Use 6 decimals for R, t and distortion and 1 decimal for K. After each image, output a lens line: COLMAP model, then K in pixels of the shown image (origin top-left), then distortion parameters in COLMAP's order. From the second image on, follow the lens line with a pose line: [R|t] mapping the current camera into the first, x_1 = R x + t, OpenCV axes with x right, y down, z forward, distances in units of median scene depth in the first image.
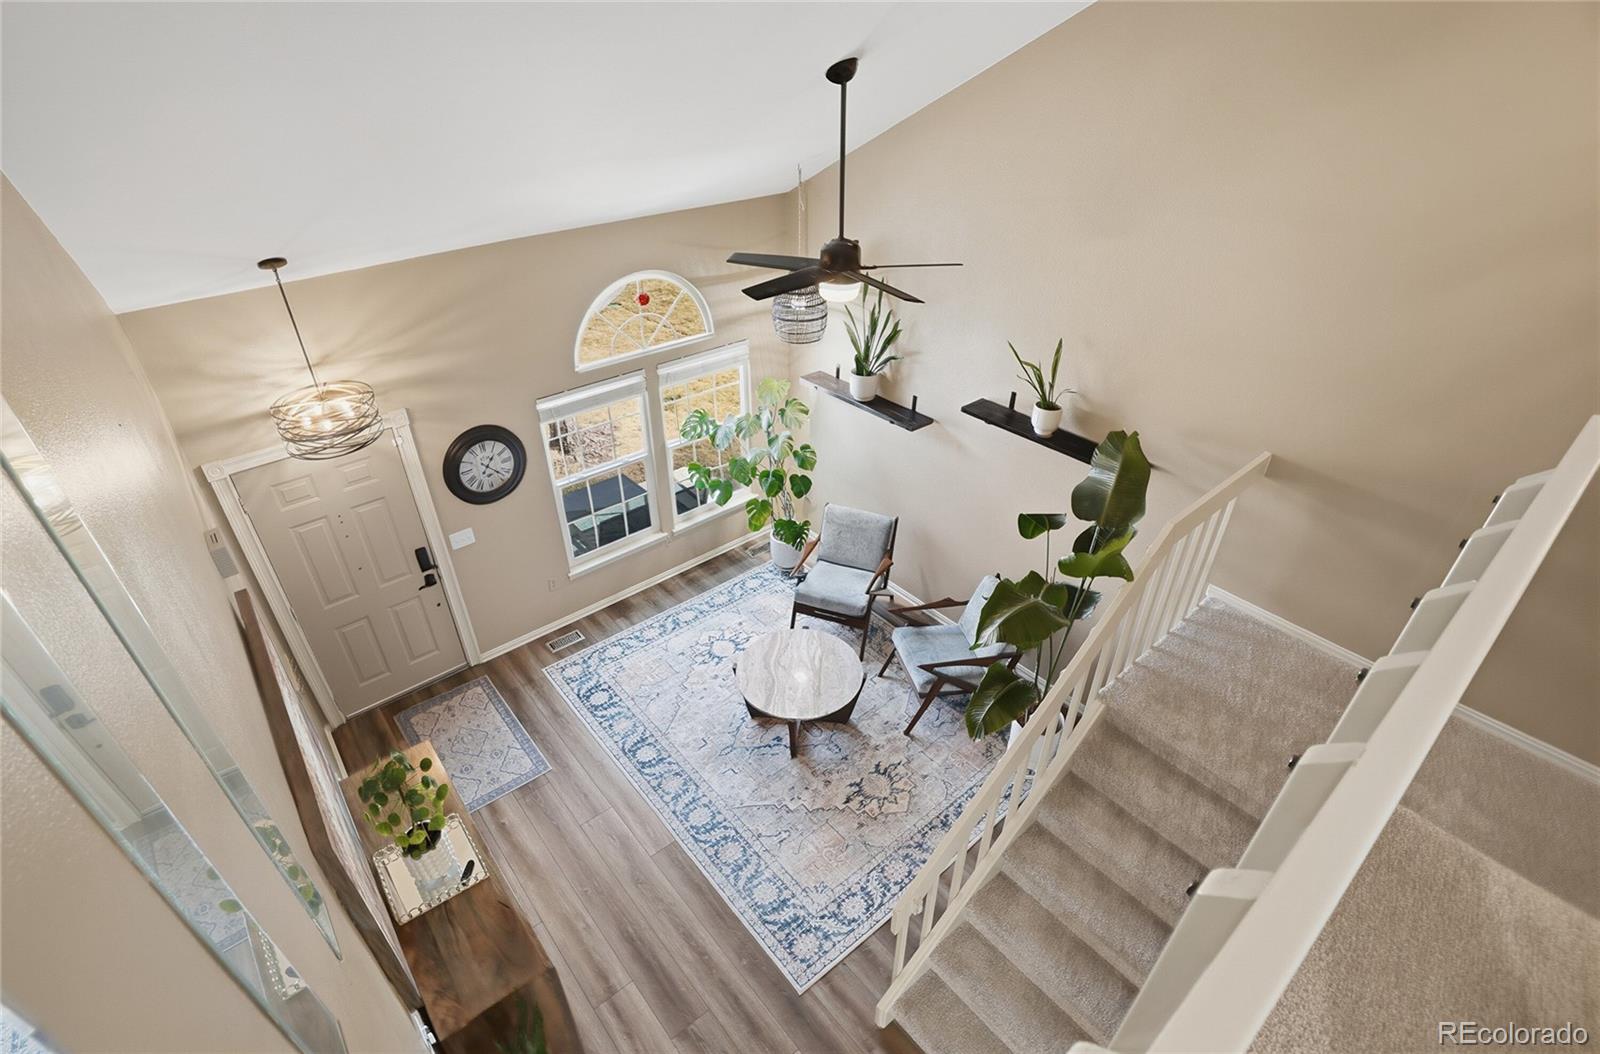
lens RADIAL K [[751.8, 0, 792.5], [0, 751.8, 535.3], [0, 0, 1]] dist [-0.067503, 0.022862]
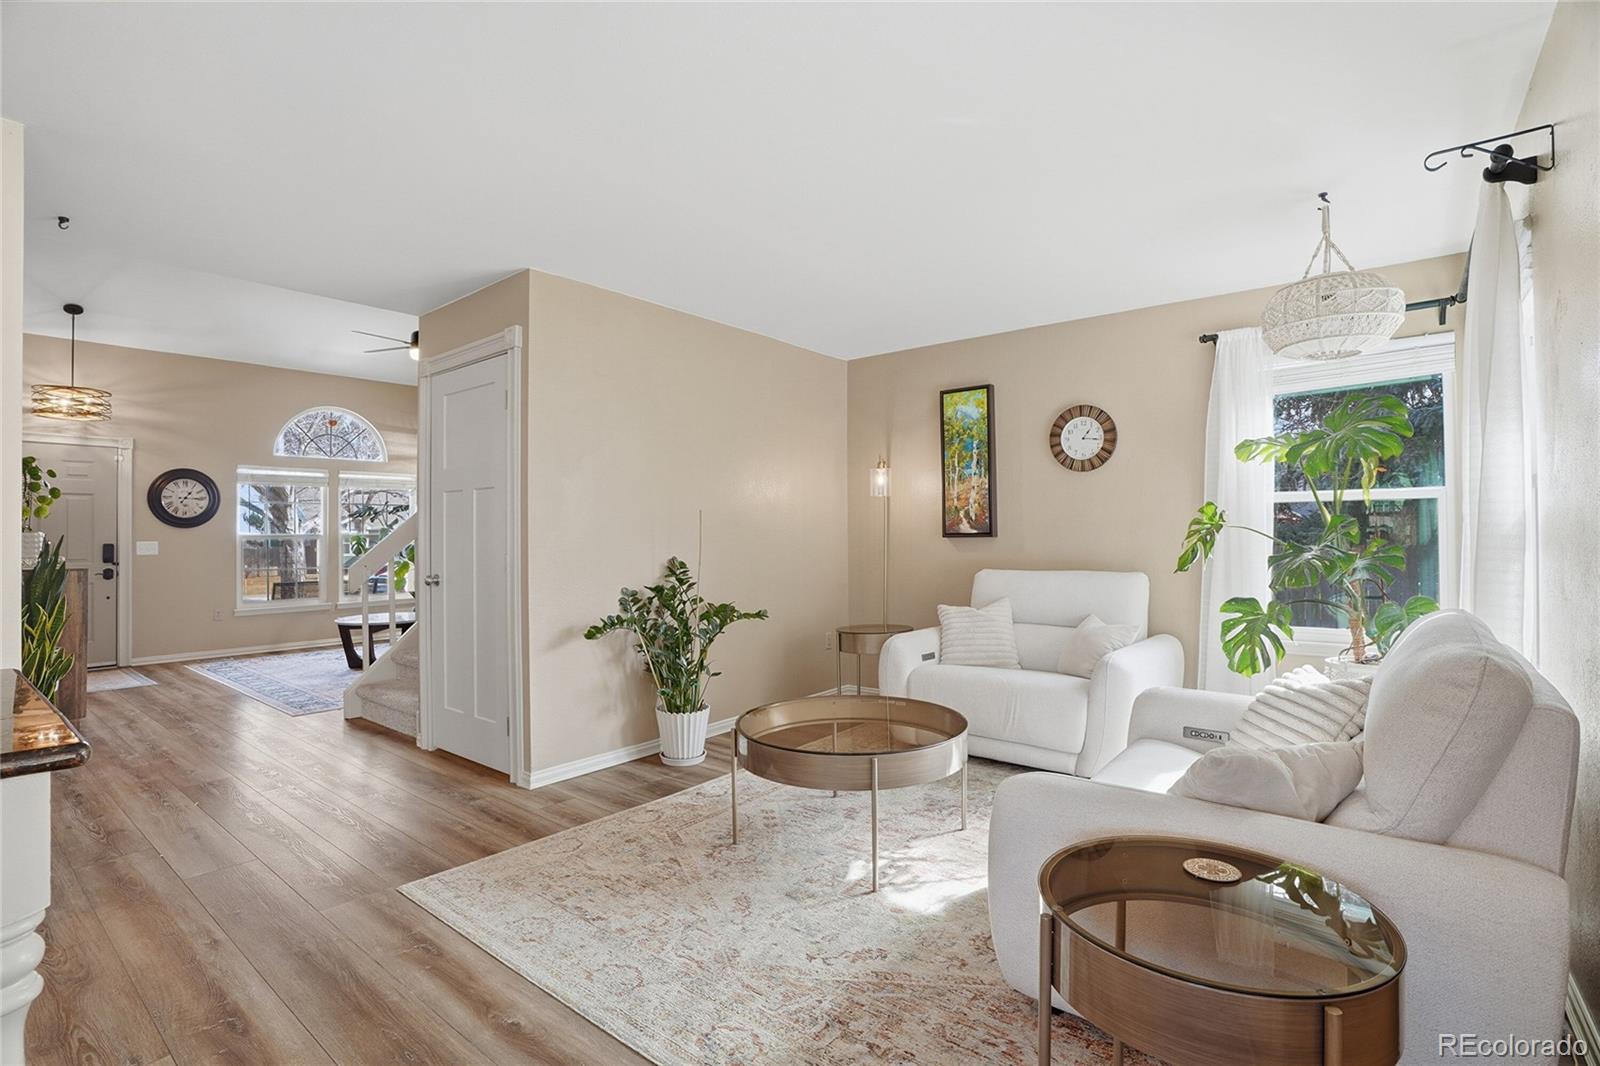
lens RADIAL K [[751.8, 0, 794.2], [0, 751.8, 528.5], [0, 0, 1]] dist [-0.067503, 0.022862]
pose [[0.980980, -0.006473, 0.193999, 0.485810], [0.115672, 0.822092, -0.557481, 0.906870], [-0.155877, 0.569318, 0.807205, -0.277653]]
